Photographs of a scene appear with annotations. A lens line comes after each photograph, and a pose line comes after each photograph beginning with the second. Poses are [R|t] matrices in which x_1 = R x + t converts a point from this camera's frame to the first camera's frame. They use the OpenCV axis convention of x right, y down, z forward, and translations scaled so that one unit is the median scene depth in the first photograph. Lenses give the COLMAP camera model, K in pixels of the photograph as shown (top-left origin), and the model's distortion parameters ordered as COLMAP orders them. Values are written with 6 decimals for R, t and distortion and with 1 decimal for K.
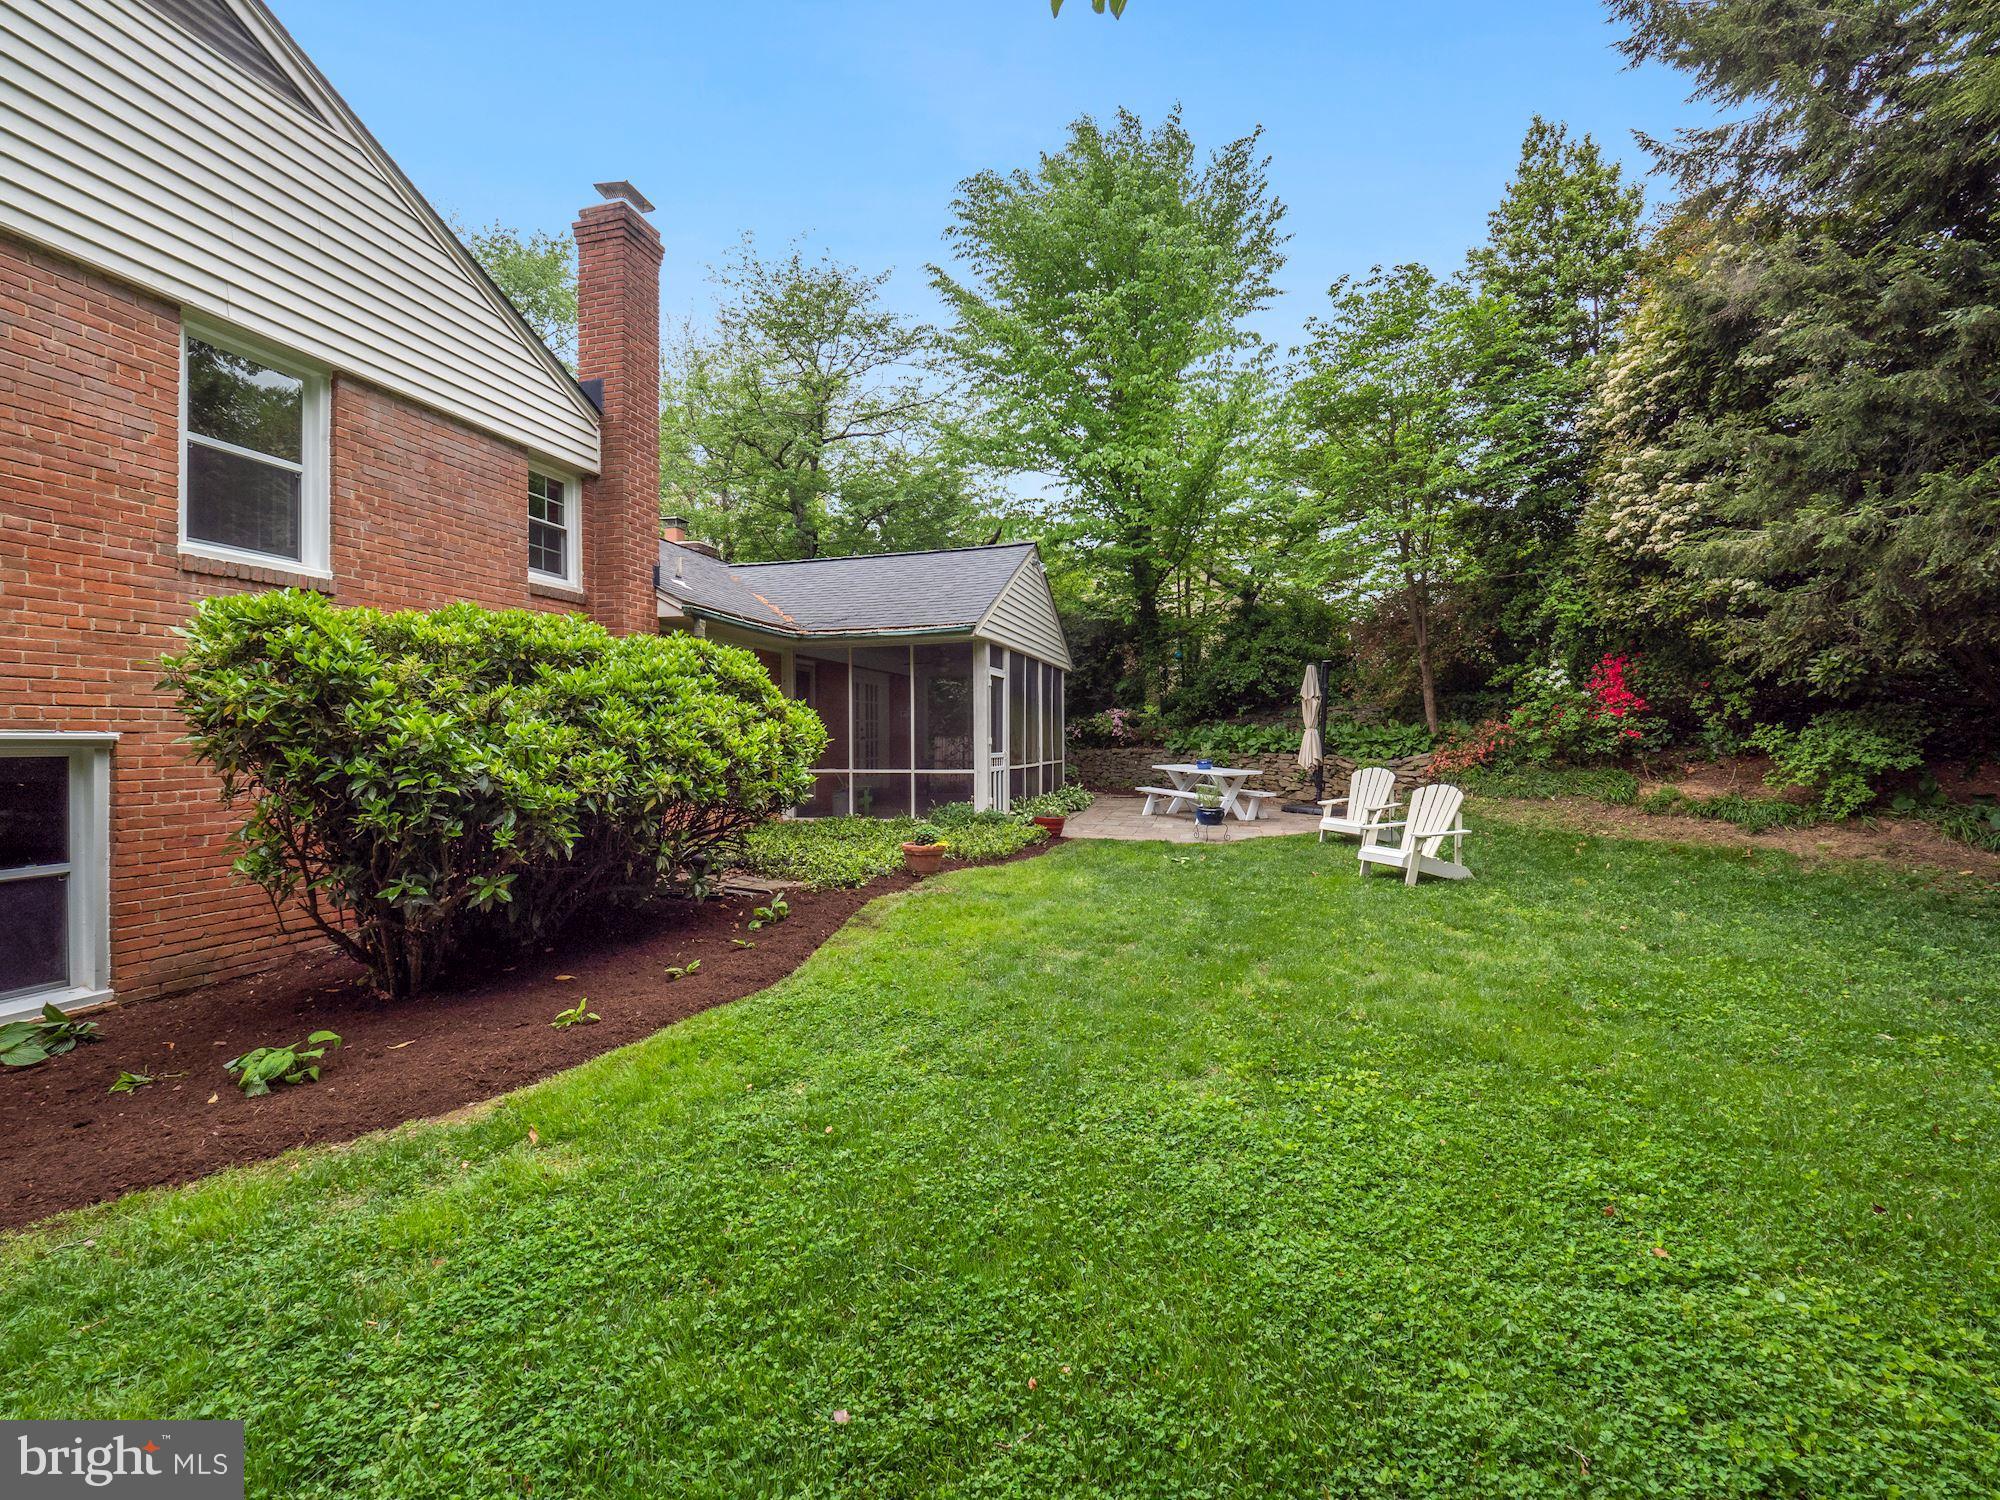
lens RADIAL K [[833.8, 0, 1009.8], [0, 833.8, 740.3], [0, 0, 1]] dist [-0.014851, 0.002002]
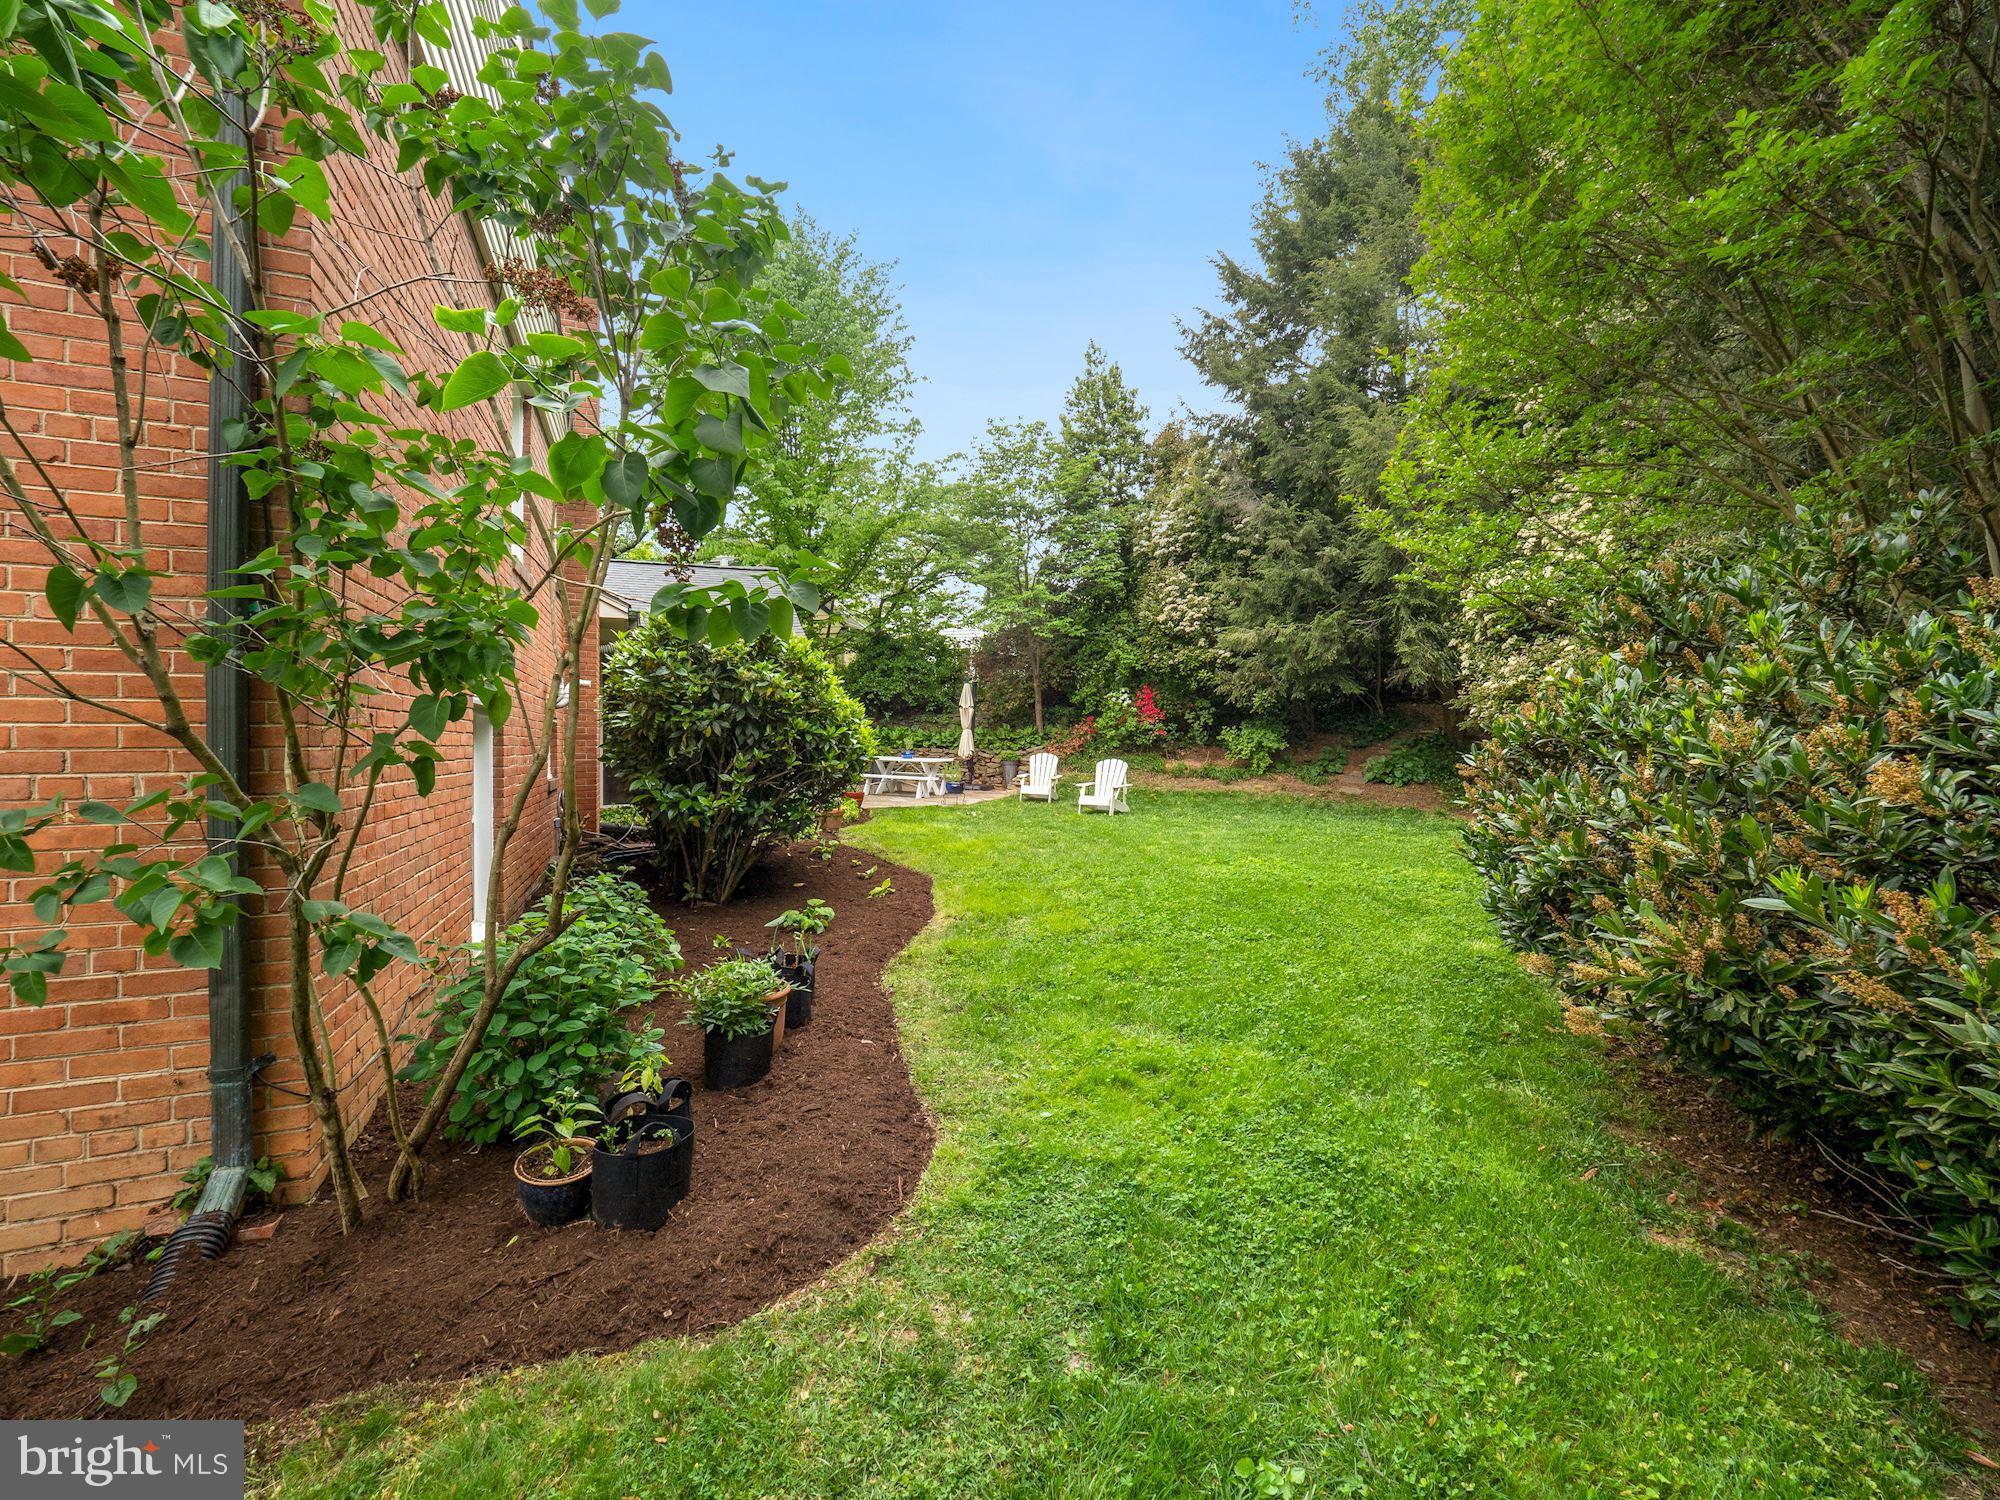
lens RADIAL K [[833.8, 0, 984.2], [0, 833.8, 752.0], [0, 0, 1]] dist [-0.014851, 0.002002]
pose [[0.803618, -0.002698, 0.595139, -0.631034], [0.001755, 0.999996, 0.002162, 0.030702], [-0.595142, -0.000693, 0.803620, -0.196100]]
